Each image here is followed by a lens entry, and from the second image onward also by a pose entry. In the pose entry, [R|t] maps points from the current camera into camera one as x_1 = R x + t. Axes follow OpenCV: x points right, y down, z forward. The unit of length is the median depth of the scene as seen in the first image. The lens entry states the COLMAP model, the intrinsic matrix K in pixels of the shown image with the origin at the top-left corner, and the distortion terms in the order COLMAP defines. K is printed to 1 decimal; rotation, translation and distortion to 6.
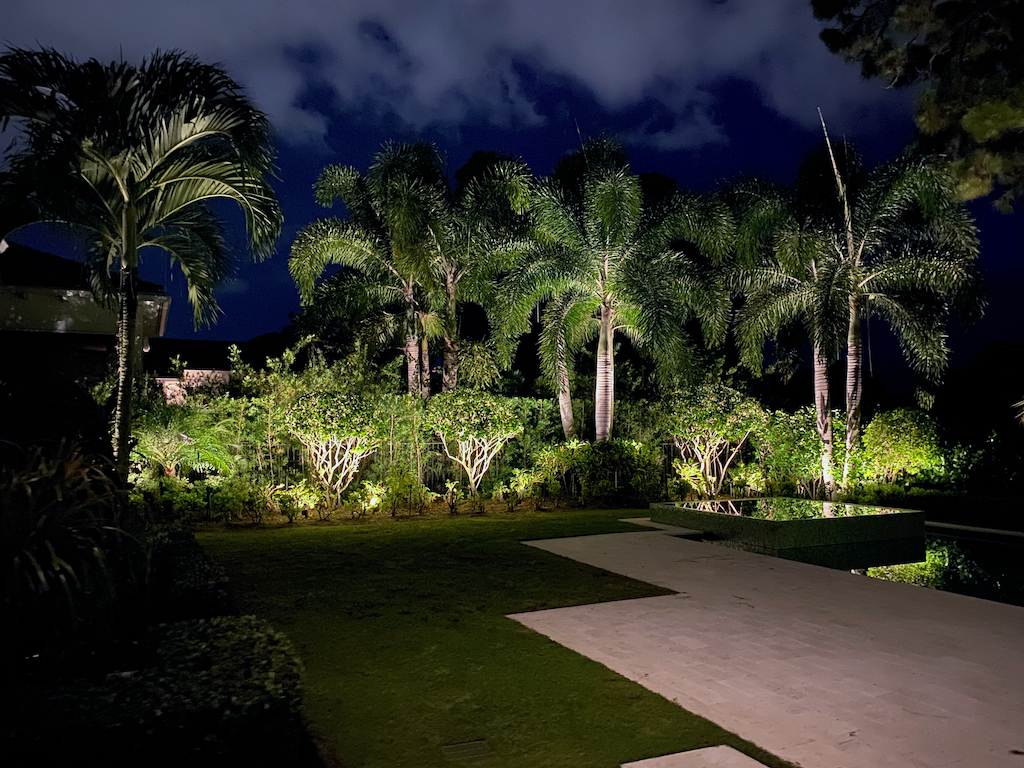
lens RADIAL K [[783.2, 0, 512.0], [0, 783.2, 384.0], [0, 0, 1]] dist [0.002943, 0.001369]
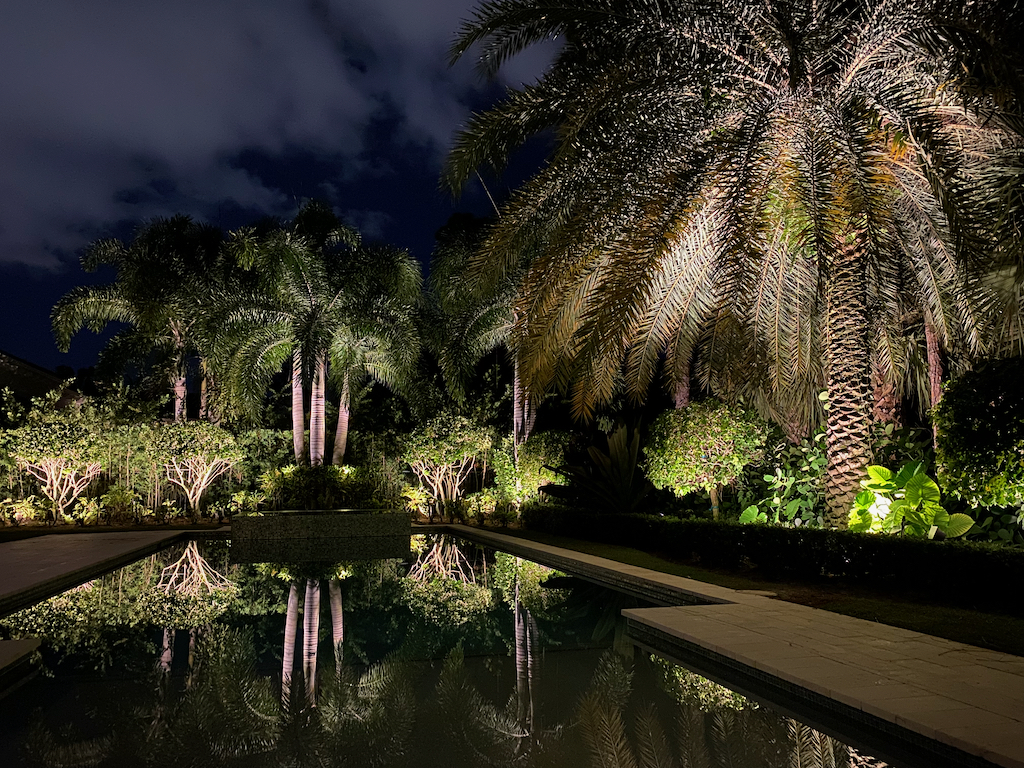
lens RADIAL K [[780.7, 0, 512.0], [0, 780.7, 384.0], [0, 0, 1]] dist [0.140194, -0.297138]
pose [[0.984511, -0.026470, -0.173311, 0.589890], [0.013500, 0.997047, -0.075592, 0.044952], [0.174800, 0.072081, 0.981962, -0.070439]]
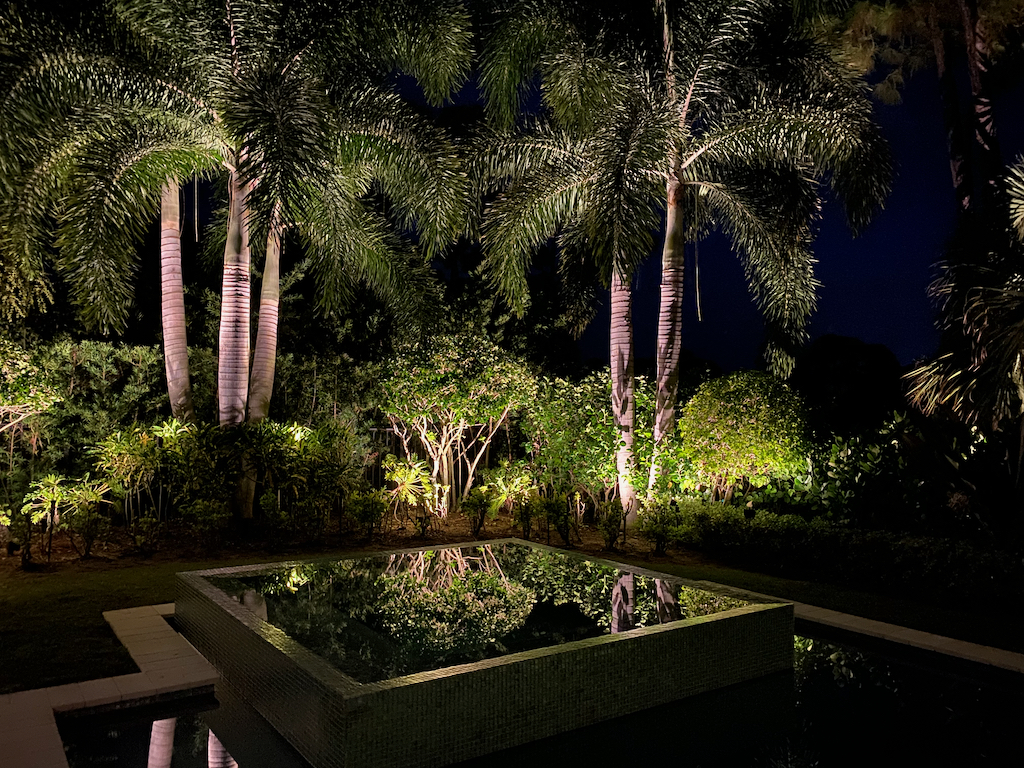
lens RADIAL K [[780.7, 0, 512.0], [0, 780.7, 384.0], [0, 0, 1]] dist [0.140194, -0.297138]
pose [[0.984396, 0.020643, 0.174750, 0.210531], [-0.024236, 0.999536, 0.018450, 0.030580], [-0.174289, -0.022397, 0.984440, 0.423253]]
